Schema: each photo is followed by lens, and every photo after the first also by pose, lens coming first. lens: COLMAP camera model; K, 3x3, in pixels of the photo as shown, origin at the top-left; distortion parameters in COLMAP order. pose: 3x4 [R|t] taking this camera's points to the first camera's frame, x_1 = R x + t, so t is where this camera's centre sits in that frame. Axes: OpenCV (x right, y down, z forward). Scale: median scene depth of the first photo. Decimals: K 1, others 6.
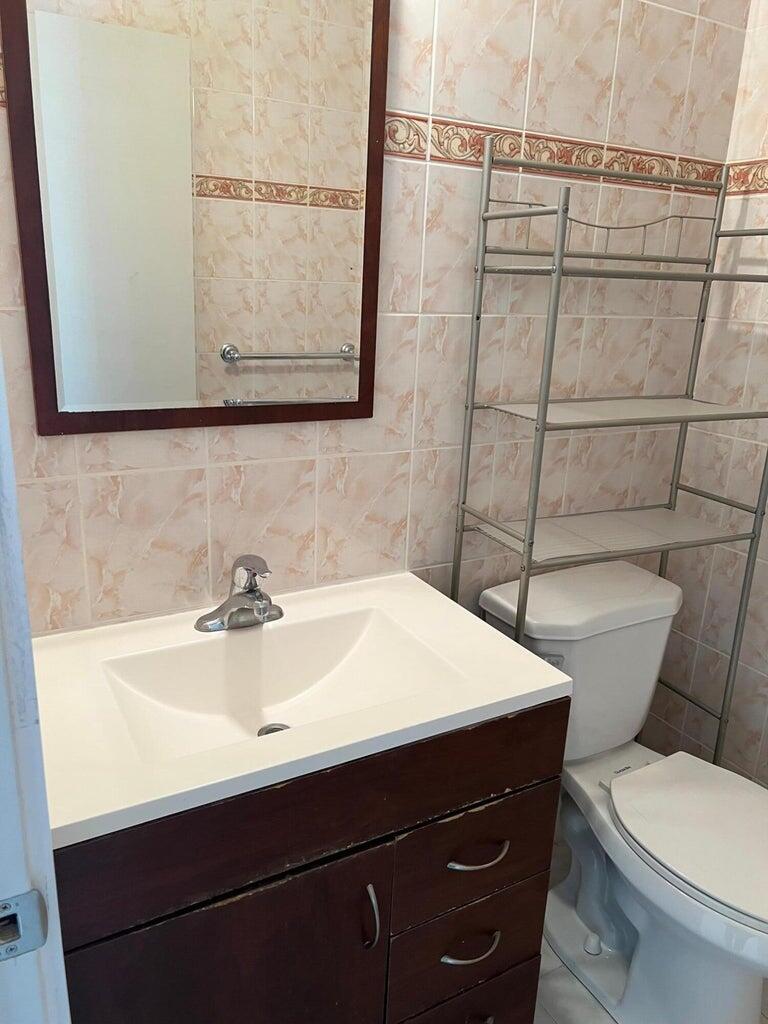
lens RADIAL K [[765.3, 0, 379.3], [0, 765.3, 517.5], [0, 0, 1]] dist [0.041336, -0.049790]
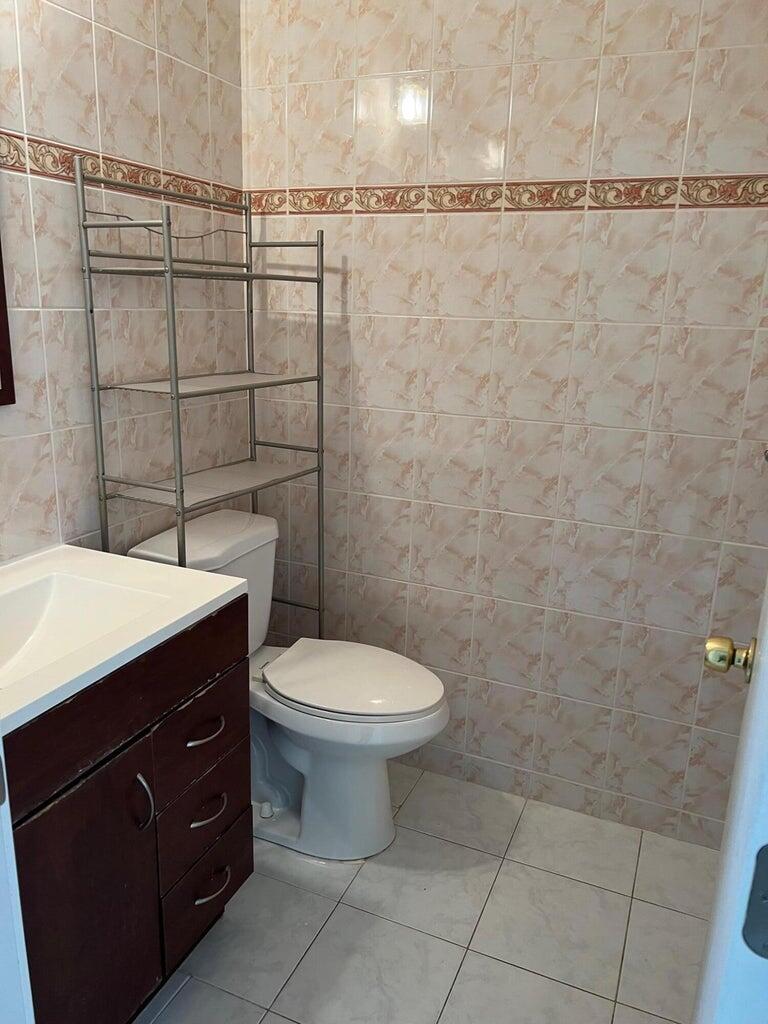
lens RADIAL K [[765.3, 0, 385.1], [0, 765.3, 513.4], [0, 0, 1]] dist [0.041336, -0.049790]
pose [[0.791595, -0.177296, 0.584760, -0.236634], [0.180735, 0.982097, 0.053104, 0.053461], [-0.583706, 0.063649, 0.809467, -0.166134]]
